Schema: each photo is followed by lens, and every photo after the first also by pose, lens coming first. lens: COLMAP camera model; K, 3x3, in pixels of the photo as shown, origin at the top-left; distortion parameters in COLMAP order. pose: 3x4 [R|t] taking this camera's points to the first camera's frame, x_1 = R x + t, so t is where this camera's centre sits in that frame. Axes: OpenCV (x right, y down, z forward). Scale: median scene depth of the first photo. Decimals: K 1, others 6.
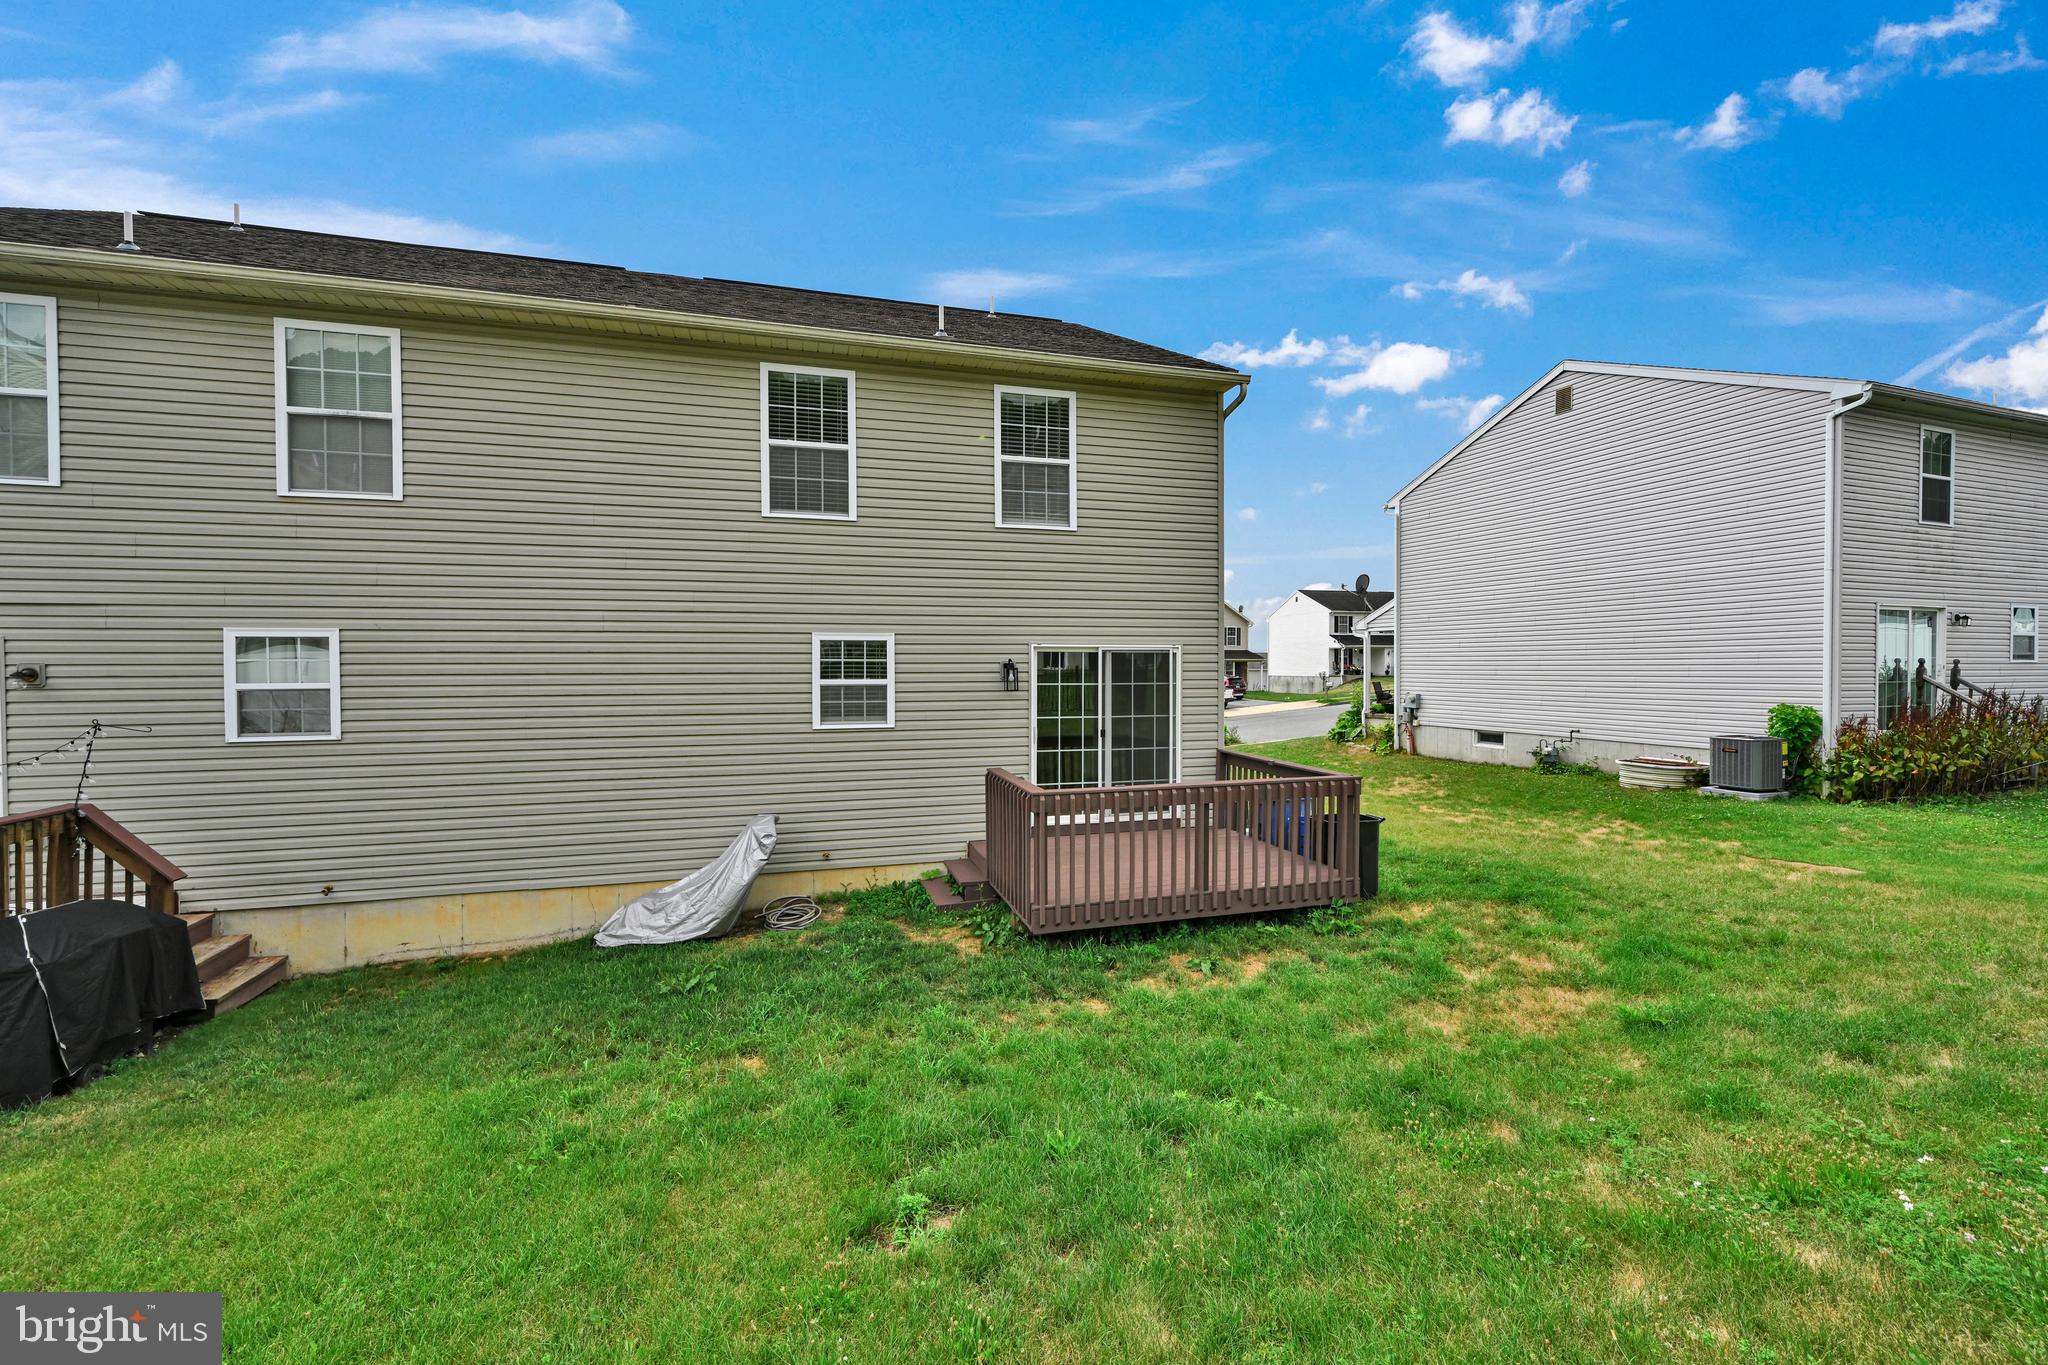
lens RADIAL K [[820.7, 0, 1036.1], [0, 820.7, 679.7], [0, 0, 1]] dist [-0.002131, 0.000209]
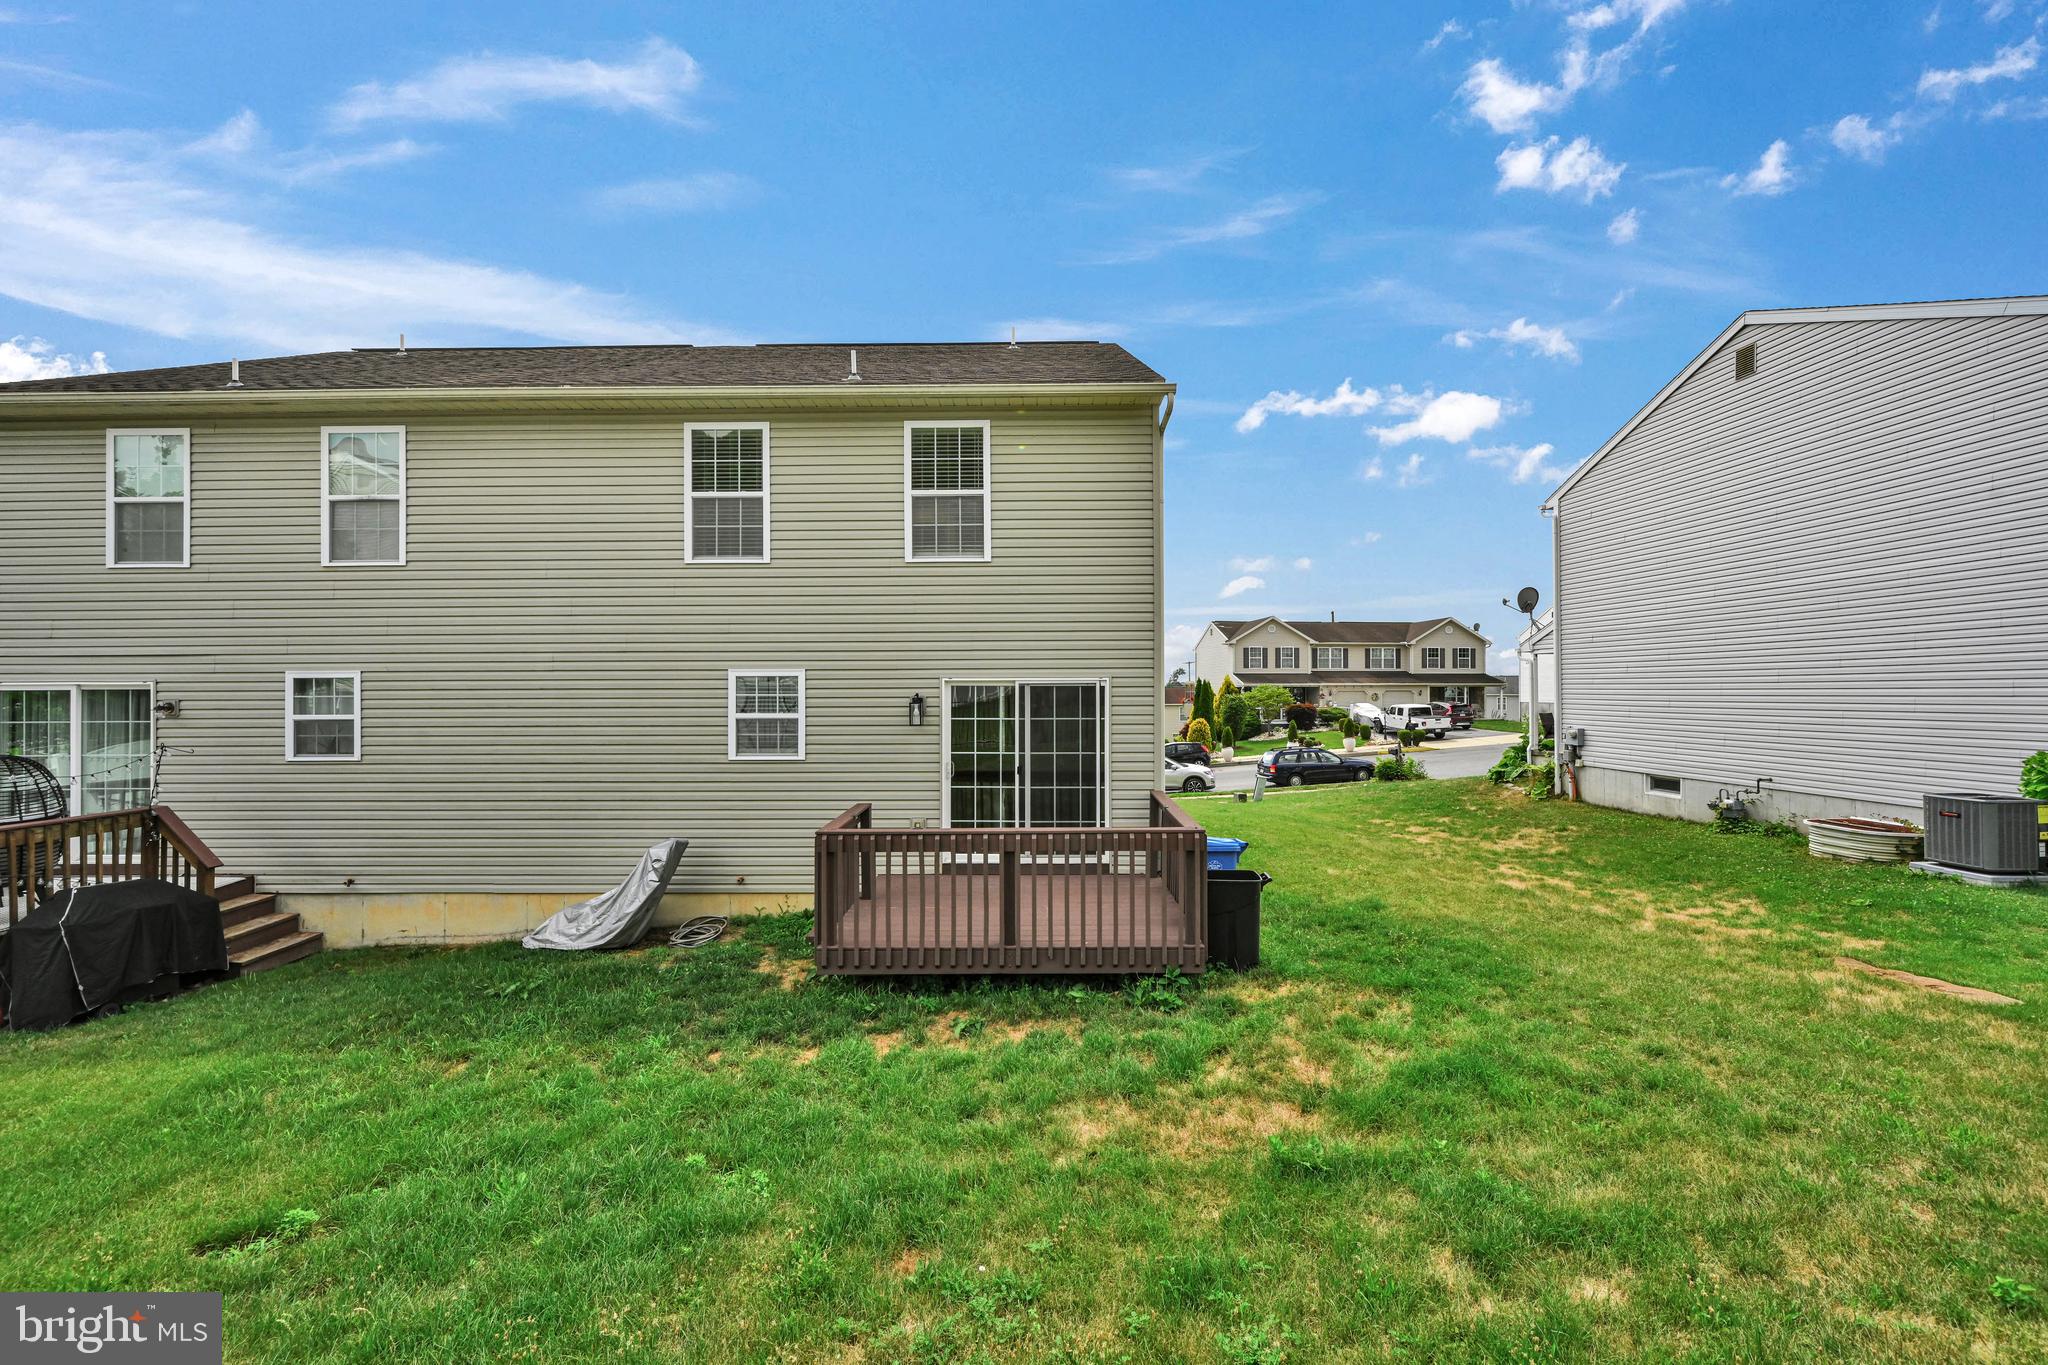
lens RADIAL K [[820.7, 0, 1024.7], [0, 820.7, 689.0], [0, 0, 1]] dist [-0.002131, 0.000209]
pose [[0.957728, -0.001727, -0.287670, 0.406757], [-0.003630, 0.999830, -0.018087, -0.014091], [0.287652, 0.018367, 0.957559, 0.089759]]
